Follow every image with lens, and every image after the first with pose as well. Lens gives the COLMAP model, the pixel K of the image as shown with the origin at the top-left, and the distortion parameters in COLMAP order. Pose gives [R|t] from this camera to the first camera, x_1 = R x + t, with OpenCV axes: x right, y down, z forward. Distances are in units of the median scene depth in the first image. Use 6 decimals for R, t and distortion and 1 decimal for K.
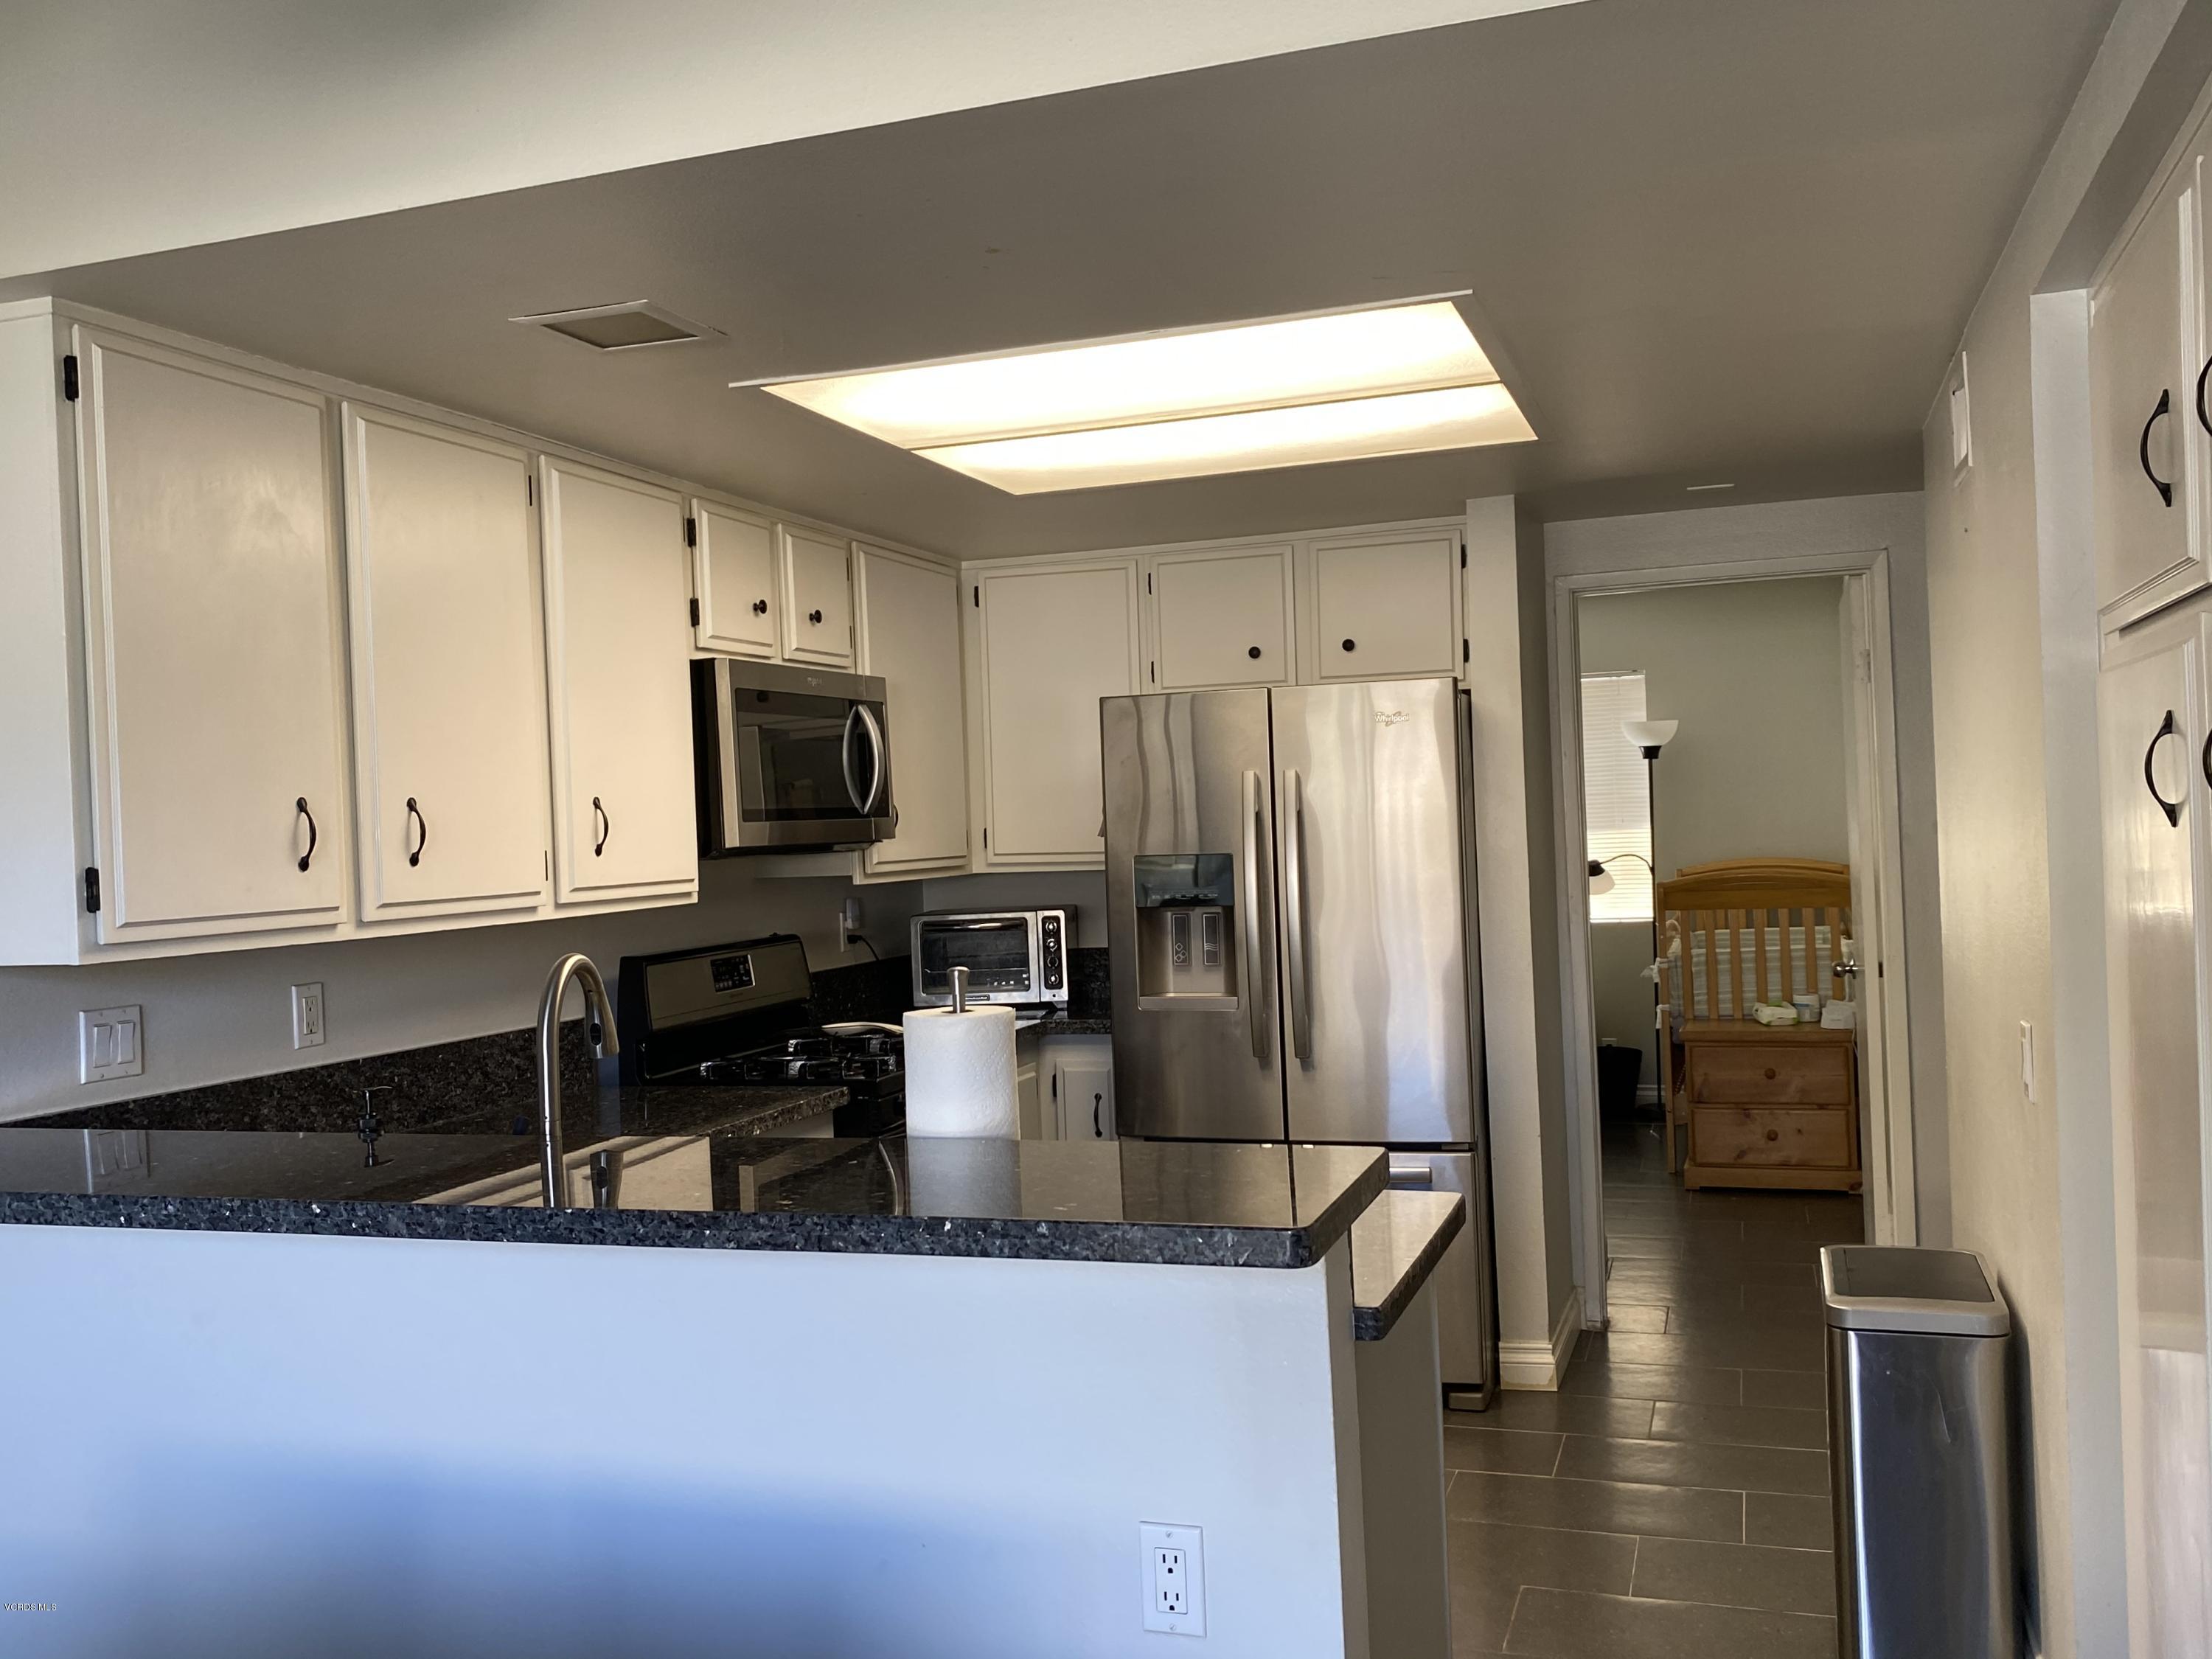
lens RADIAL K [[1894.8, 0, 1102.8], [0, 1894.8, 822.9], [0, 0, 1]] dist [0.074880, -0.140987]
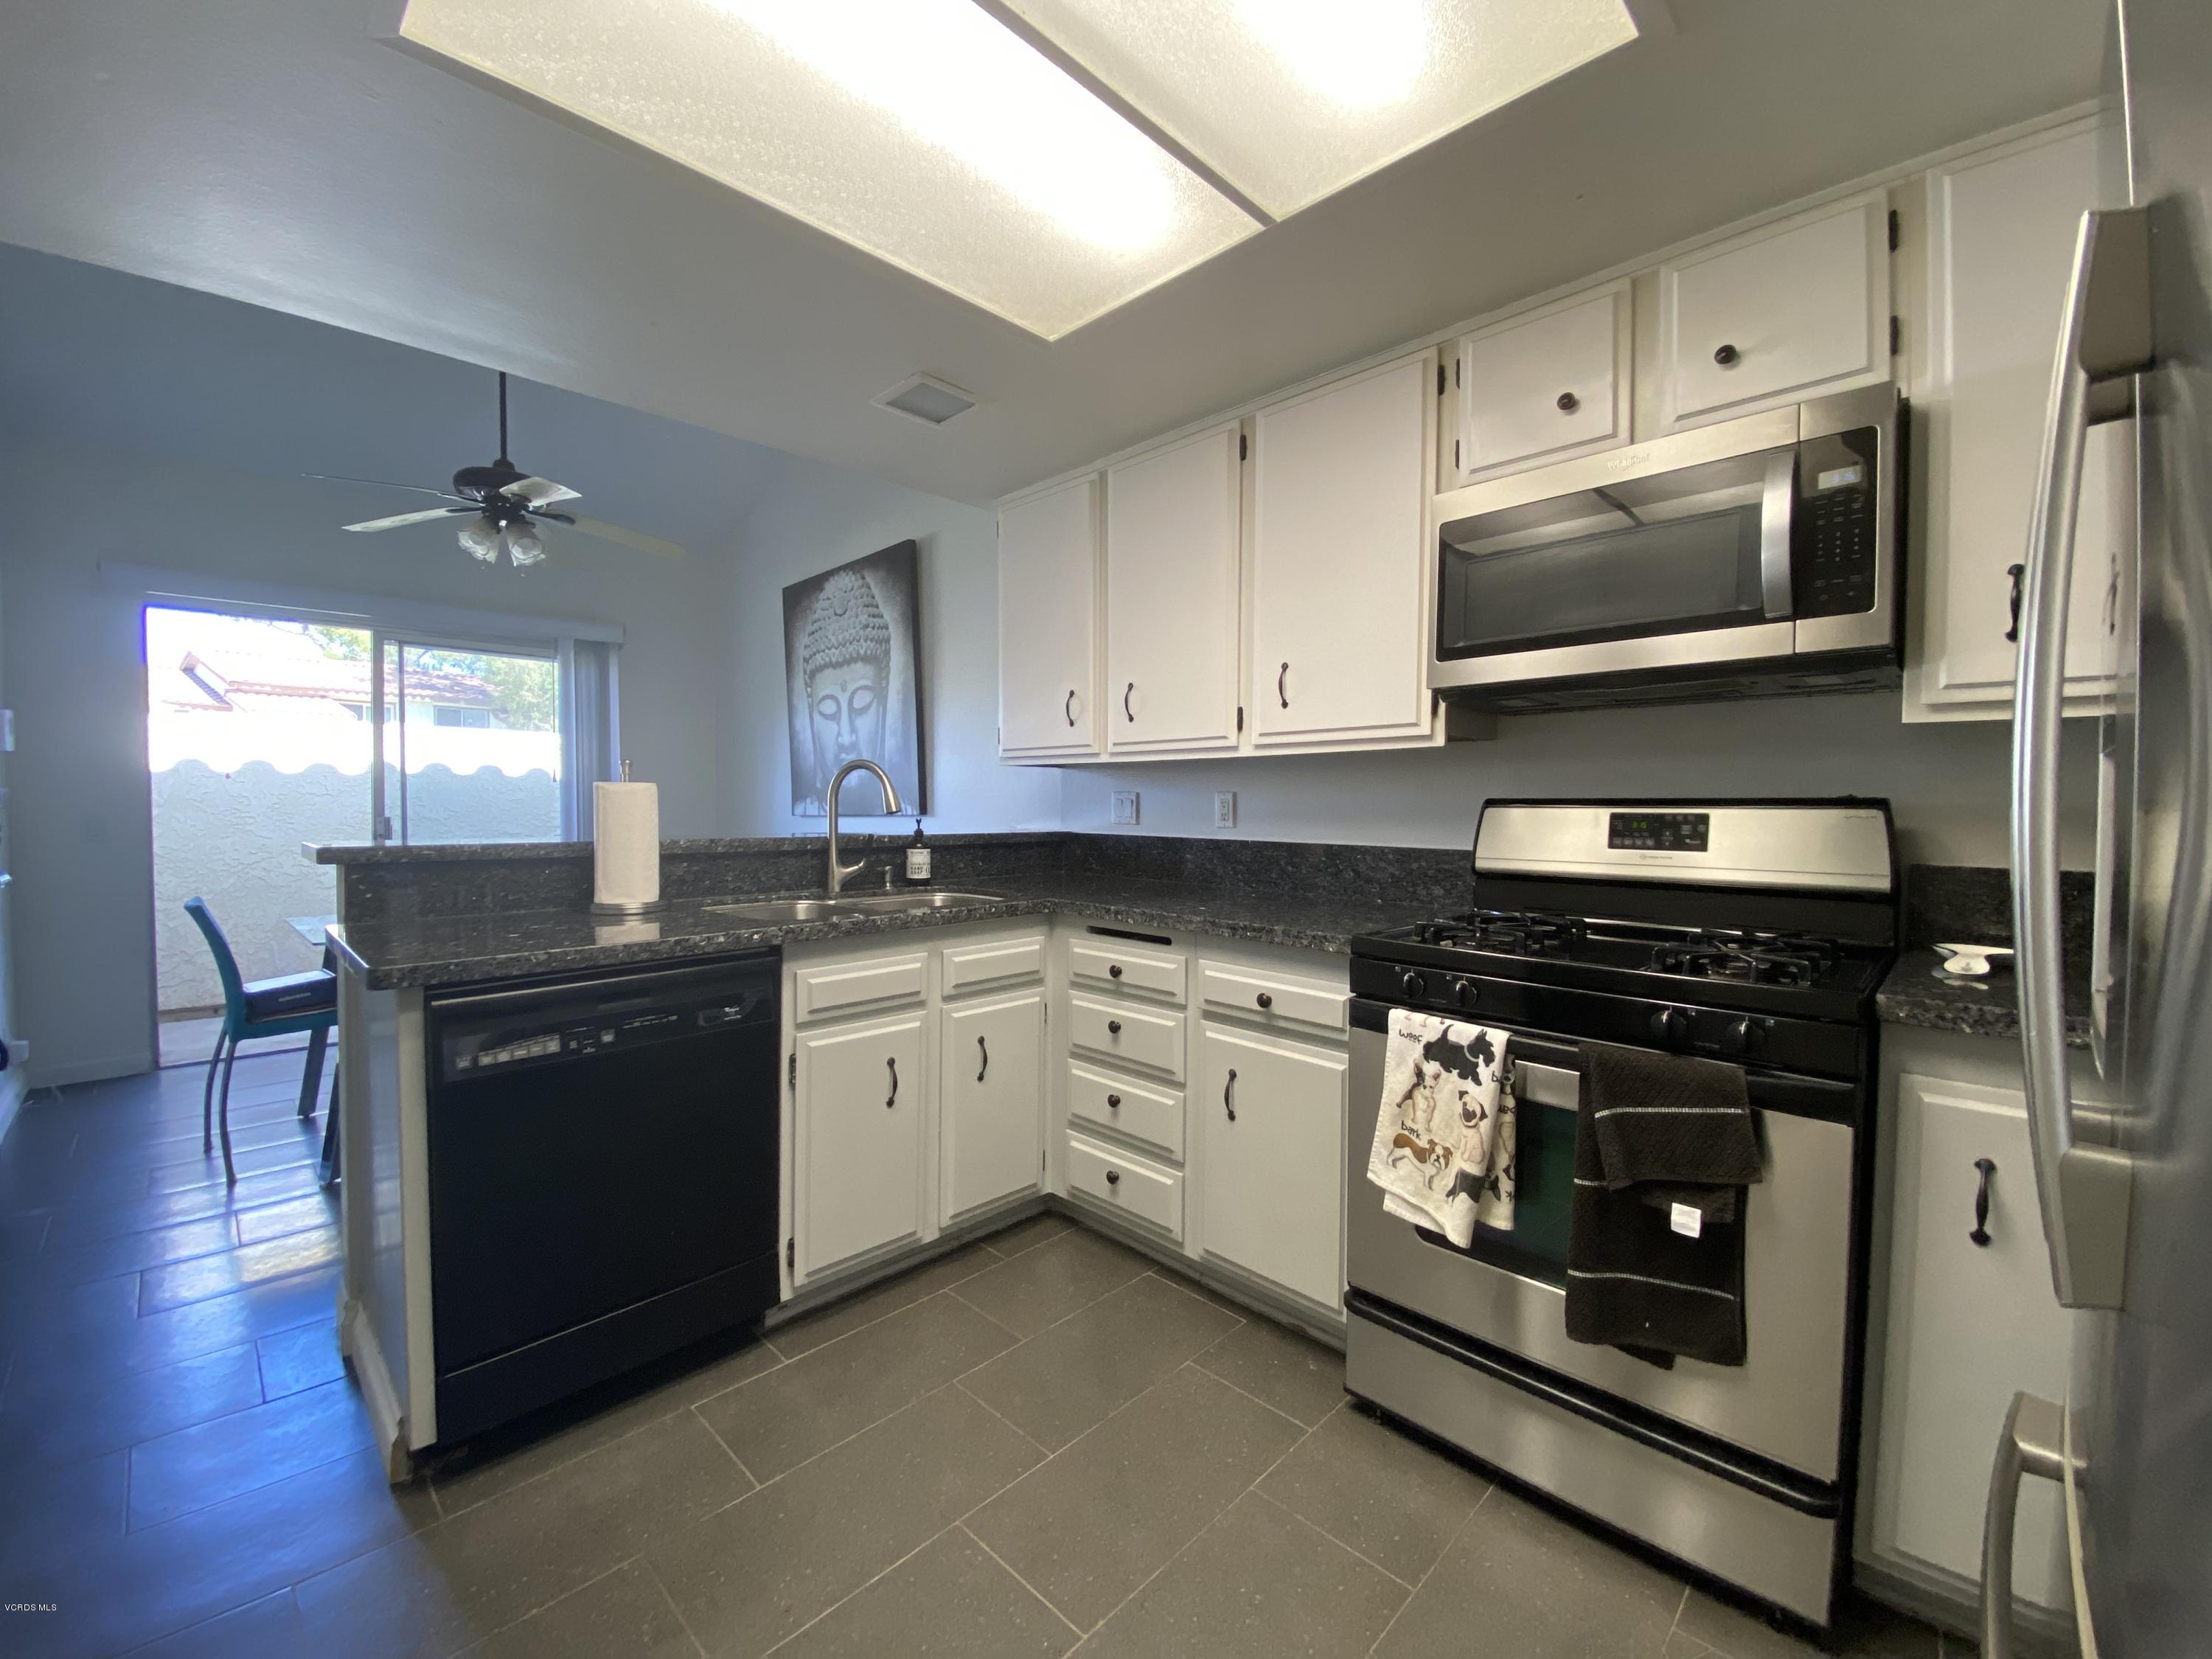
lens RADIAL K [[895.2, 0, 1114.4], [0, 895.2, 837.2], [0, 0, 1]] dist [0.011394, -0.011194]
pose [[-0.429266, 0.076370, -0.899943, 0.320913], [0.017207, 0.996929, 0.076393, 0.053539], [0.903014, 0.017308, -0.429262, 1.099919]]
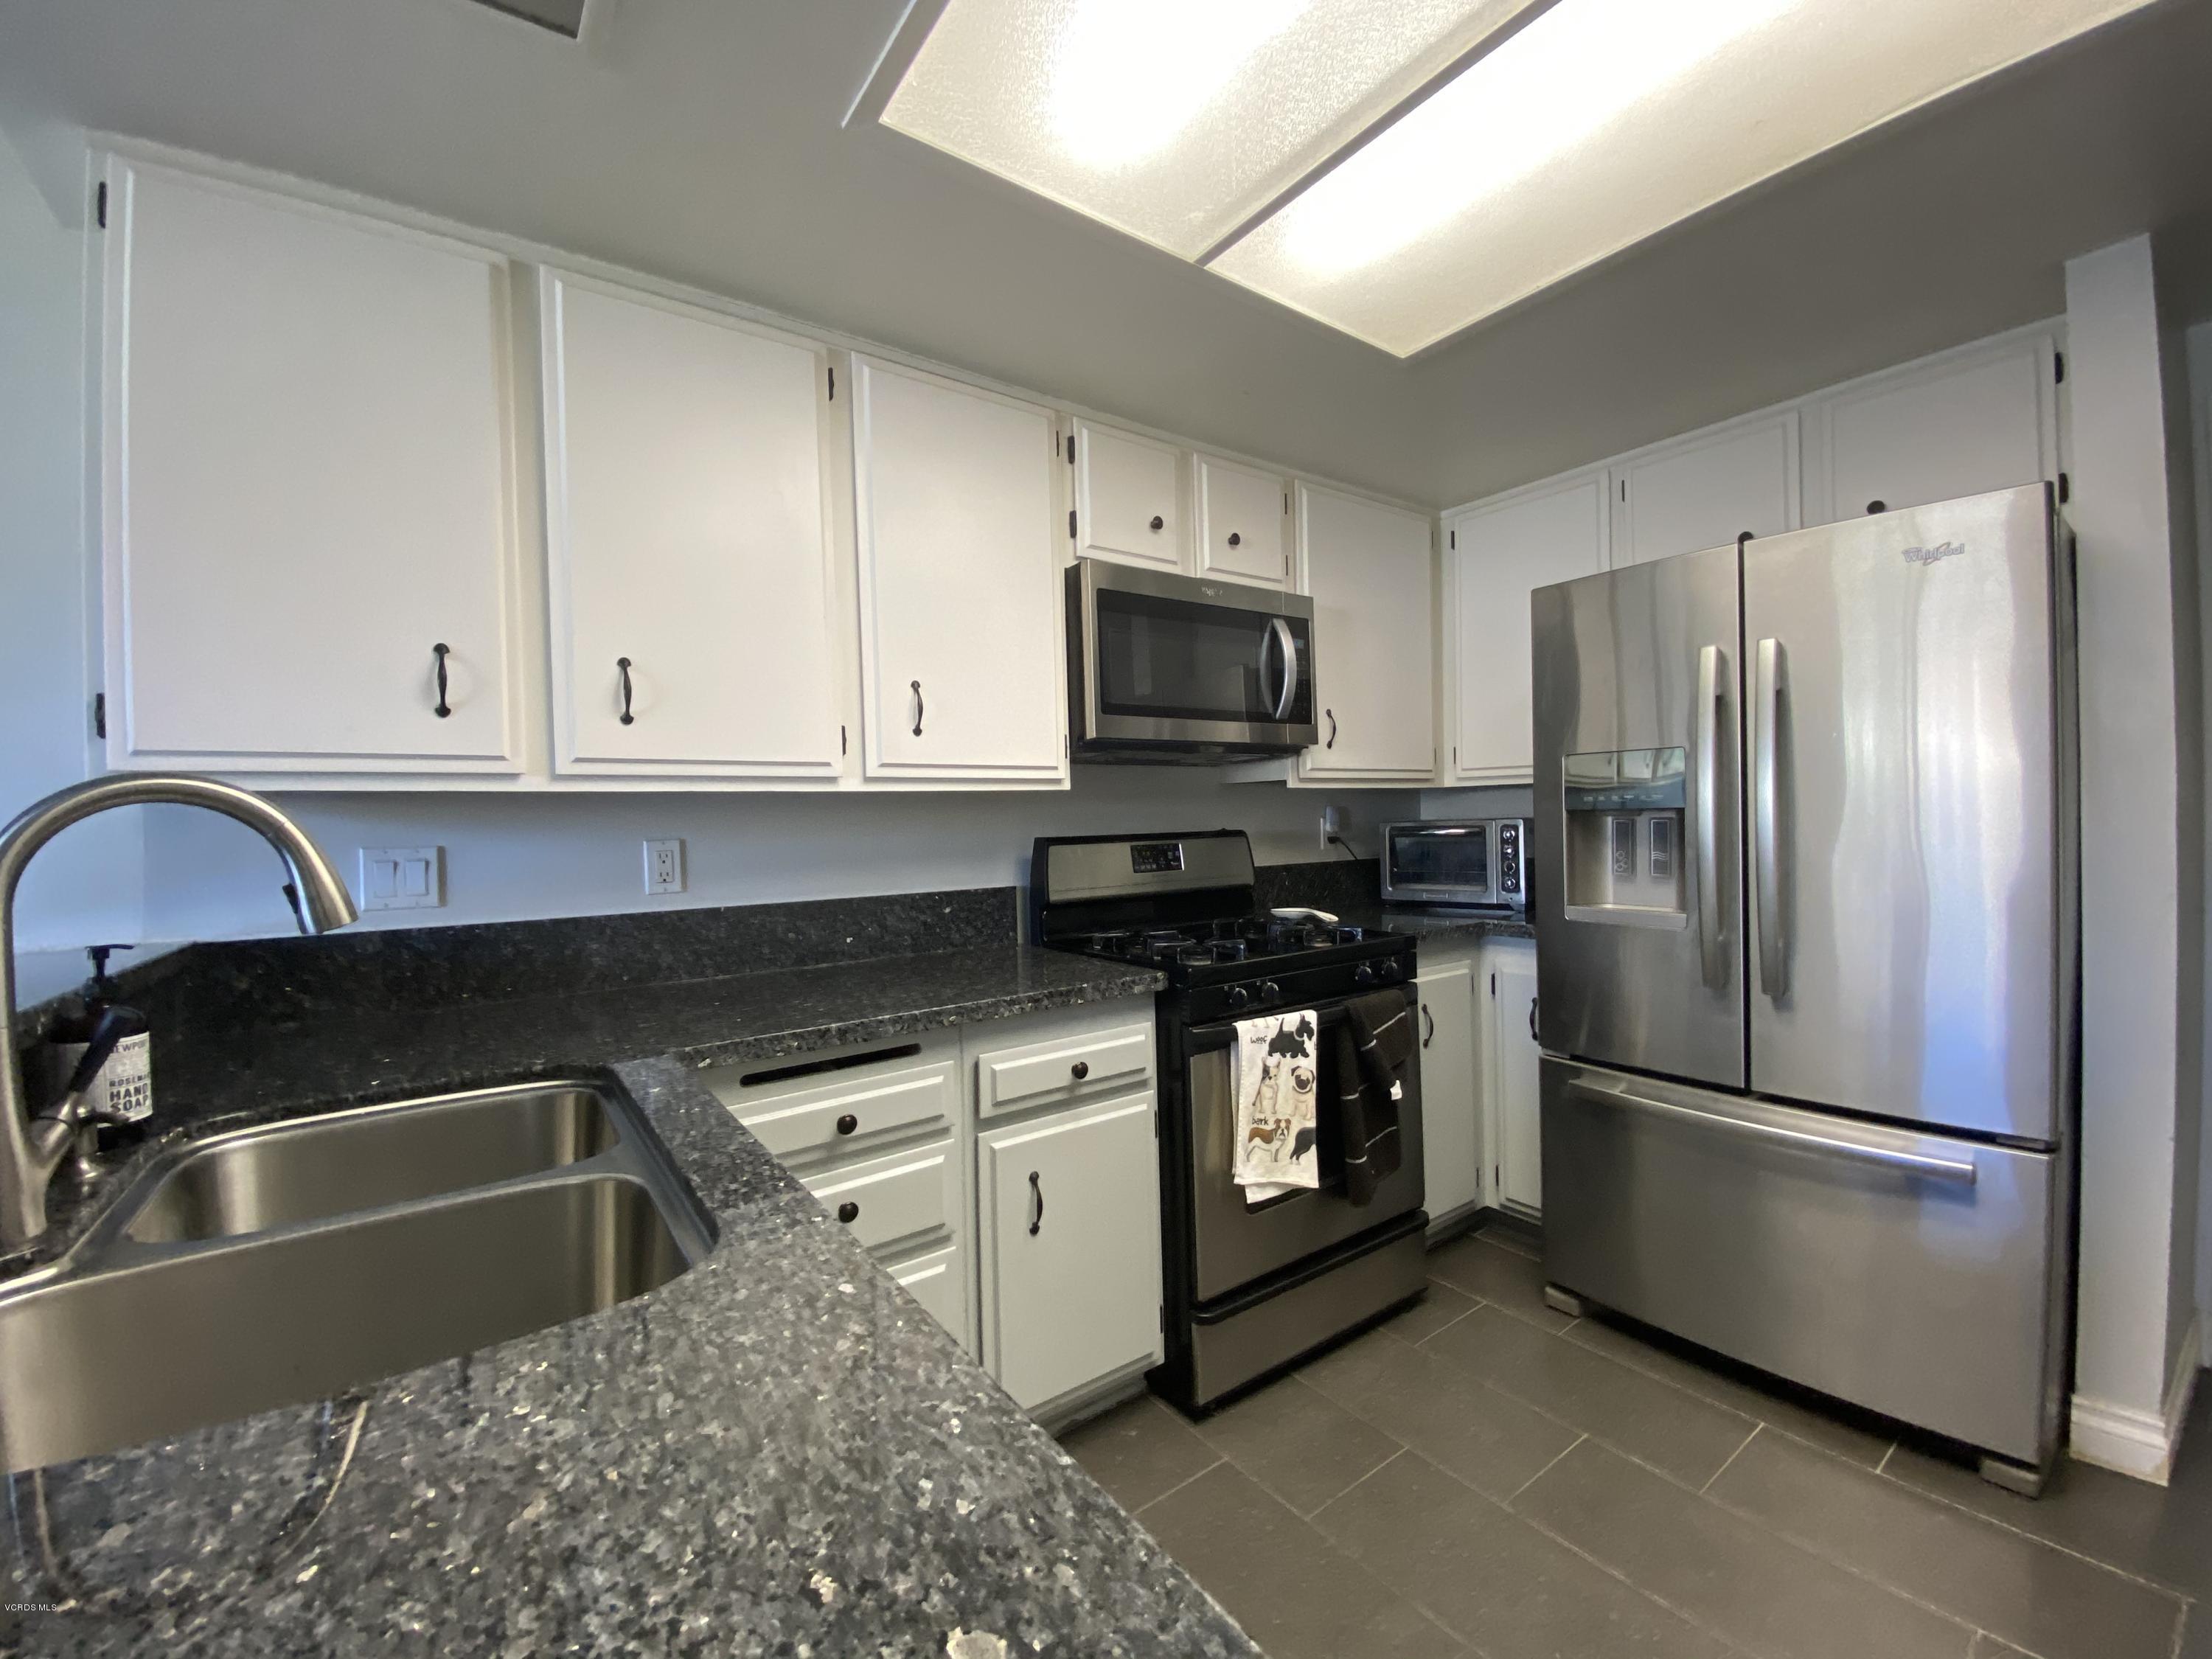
lens RADIAL K [[895.2, 0, 1096.4], [0, 895.2, 835.8], [0, 0, 1]] dist [0.011394, -0.011194]
pose [[0.817543, 0.031456, -0.575008, 0.103360], [-0.007678, 0.999014, 0.043736, 0.048496], [0.575816, -0.031341, 0.816978, 0.613298]]
